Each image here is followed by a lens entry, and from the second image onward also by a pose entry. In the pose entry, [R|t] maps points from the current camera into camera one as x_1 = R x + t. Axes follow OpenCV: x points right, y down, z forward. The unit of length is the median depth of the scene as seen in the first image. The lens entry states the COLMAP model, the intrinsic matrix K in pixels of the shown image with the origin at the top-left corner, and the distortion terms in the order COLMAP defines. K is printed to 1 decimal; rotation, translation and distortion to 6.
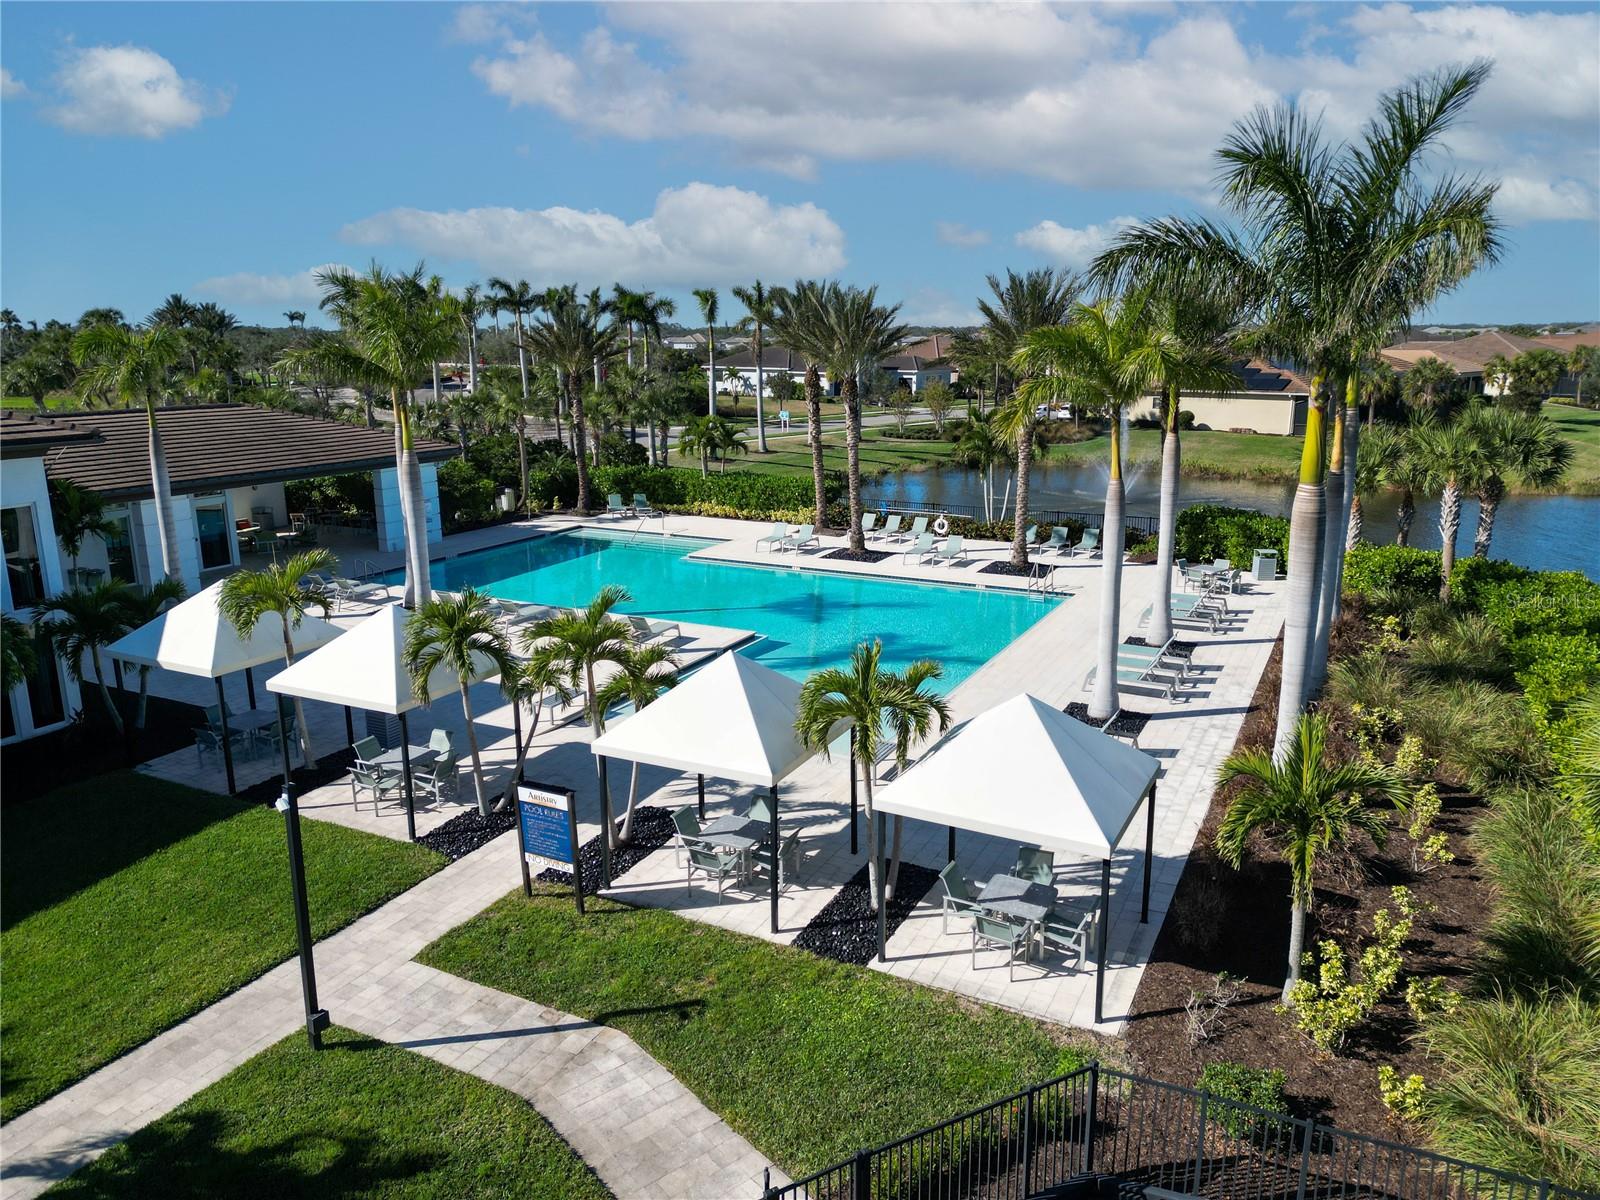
lens RADIAL K [[1080.8, 0, 800.0], [0, 1080.8, 600.0], [0, 0, 1]] dist [0.088871, -0.114675]
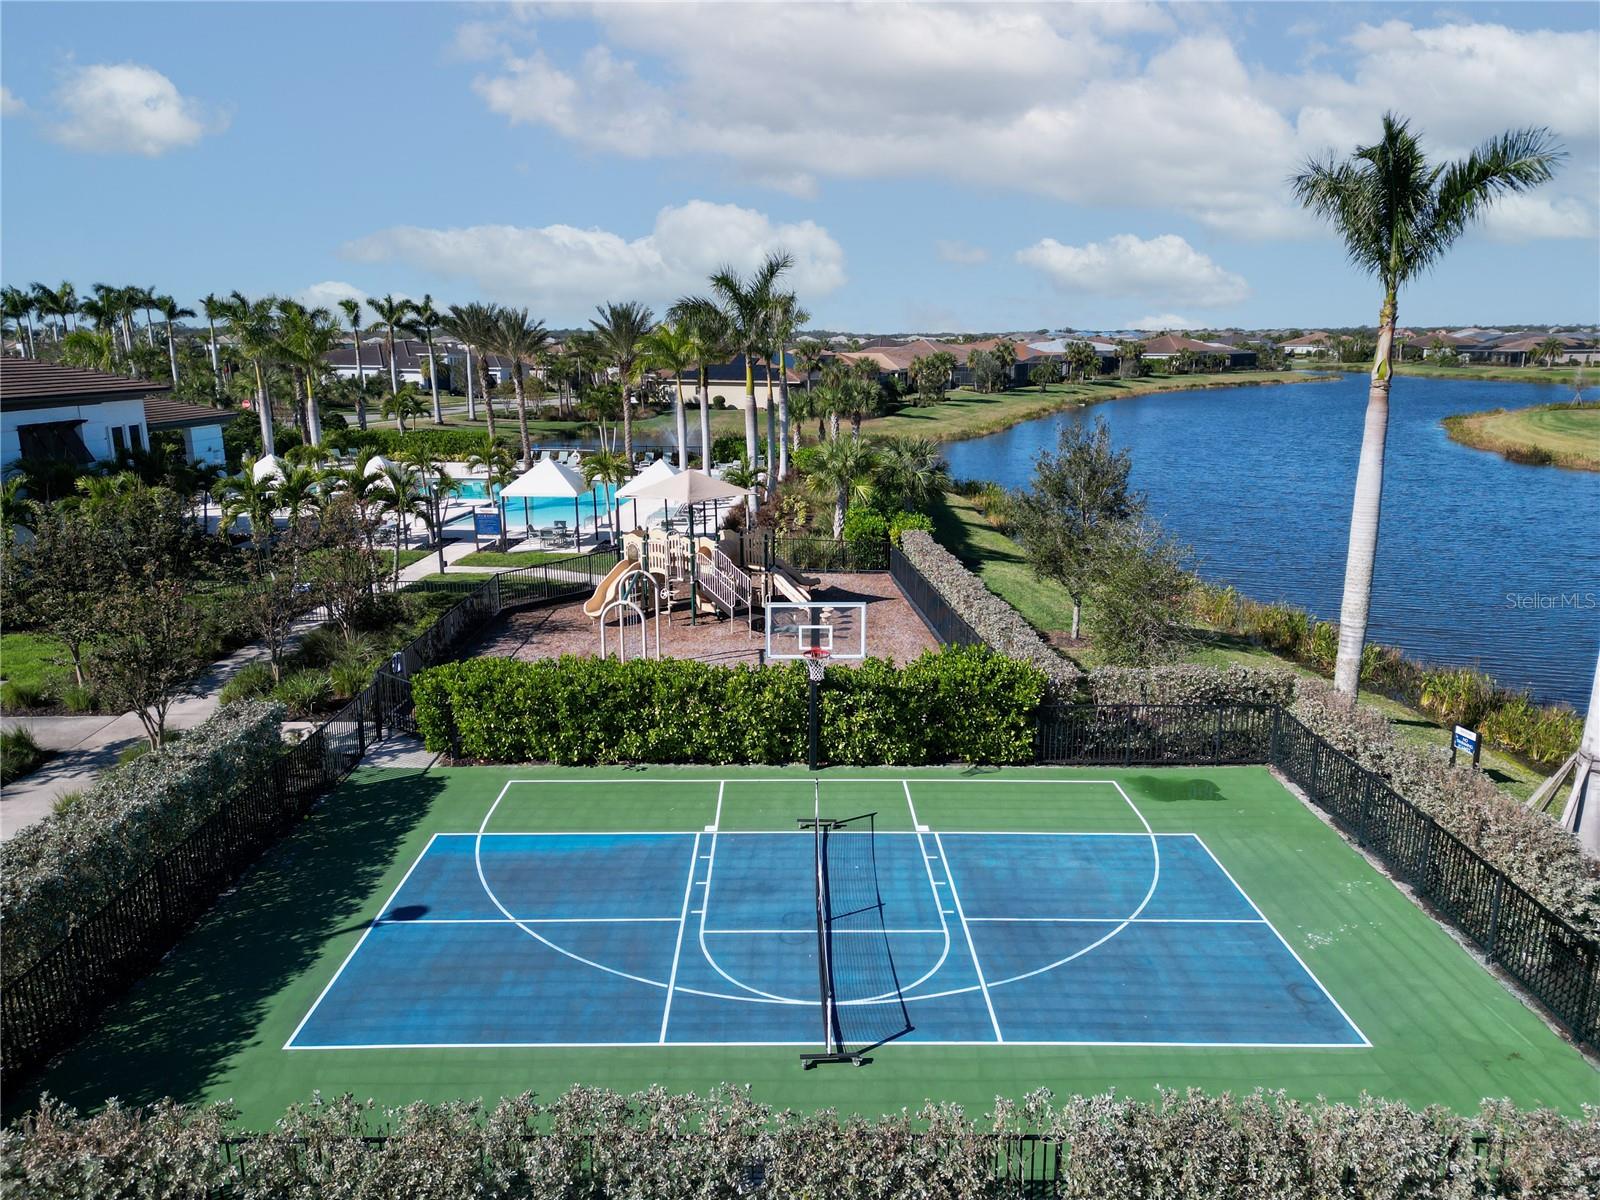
lens RADIAL K [[1080.8, 0, 800.0], [0, 1080.8, 600.0], [0, 0, 1]] dist [0.088871, -0.114675]
pose [[0.920651, -0.087681, 0.380413, -0.181735], [0.089091, 0.995926, 0.013938, 0.139003], [-0.380085, 0.021059, 0.924712, -0.567686]]
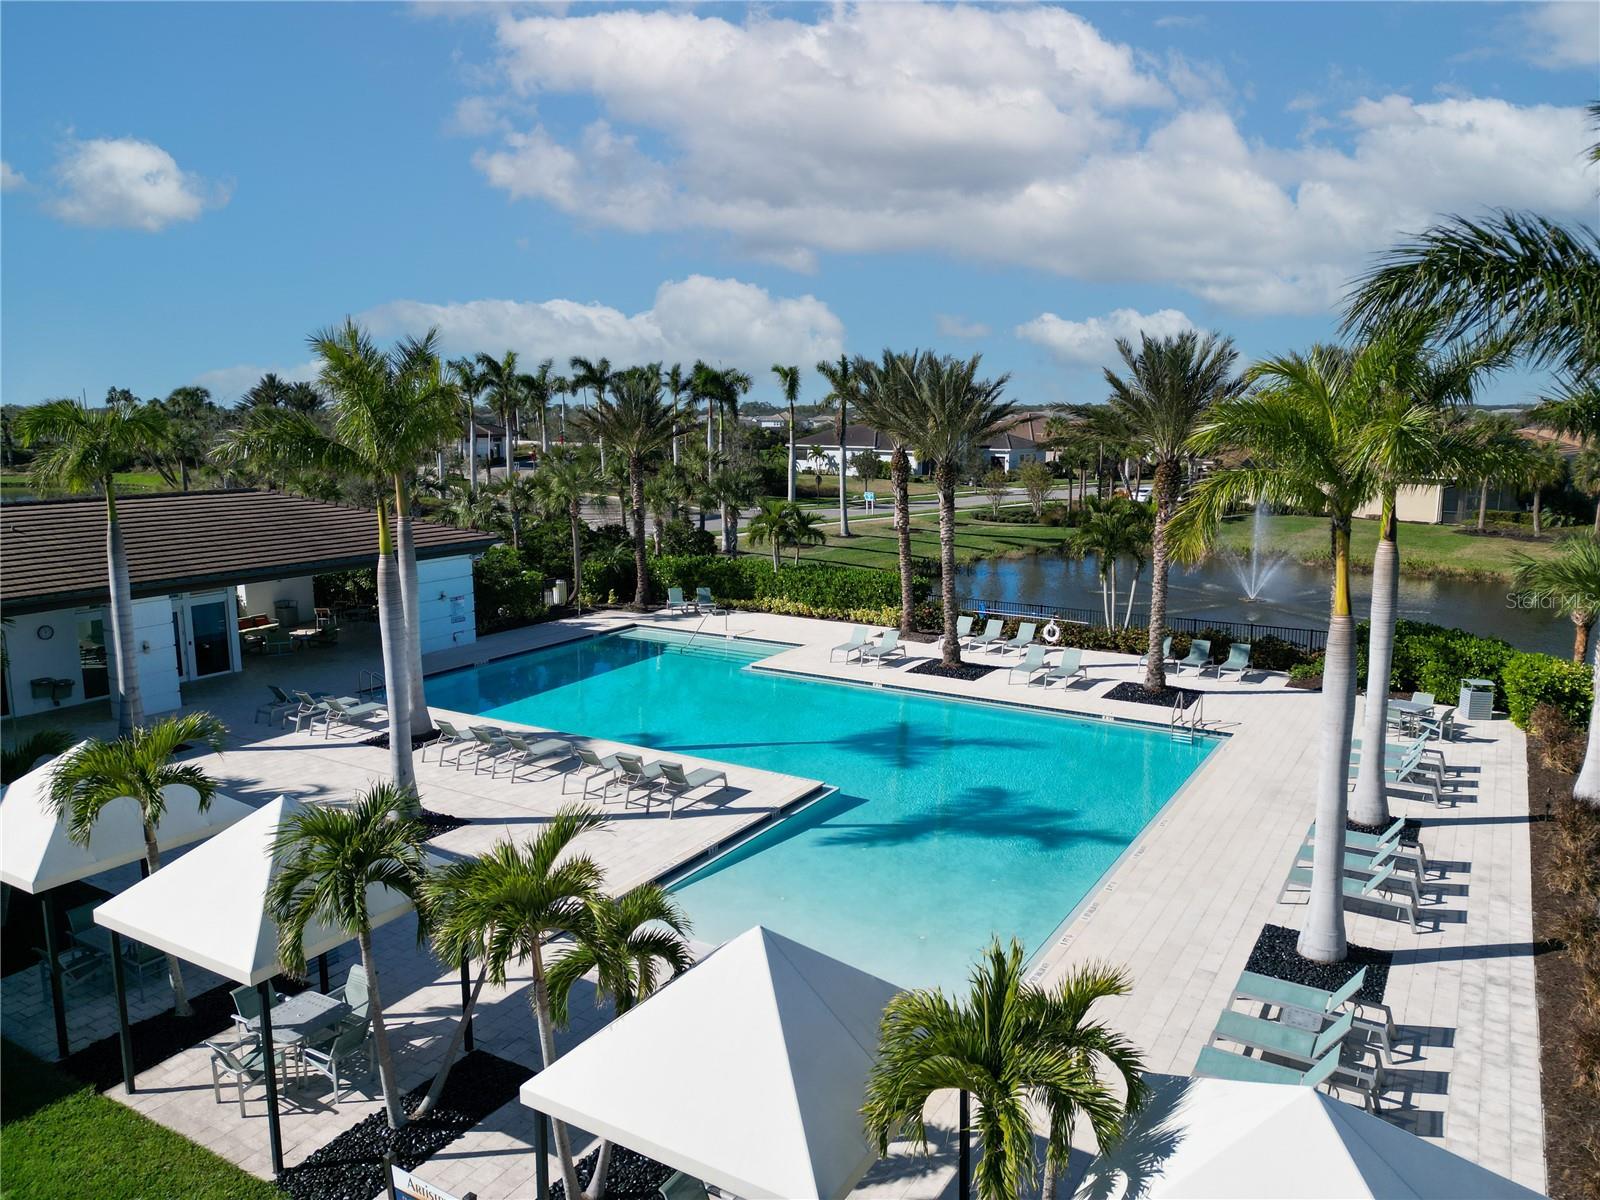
lens RADIAL K [[1080.8, 0, 800.0], [0, 1080.8, 600.0], [0, 0, 1]] dist [0.088871, -0.114675]
pose [[0.996843, 0.013811, -0.078182, 0.000759], [-0.019137, 0.997516, -0.067797, -0.030975], [0.077051, 0.069079, 0.994631, 0.131412]]
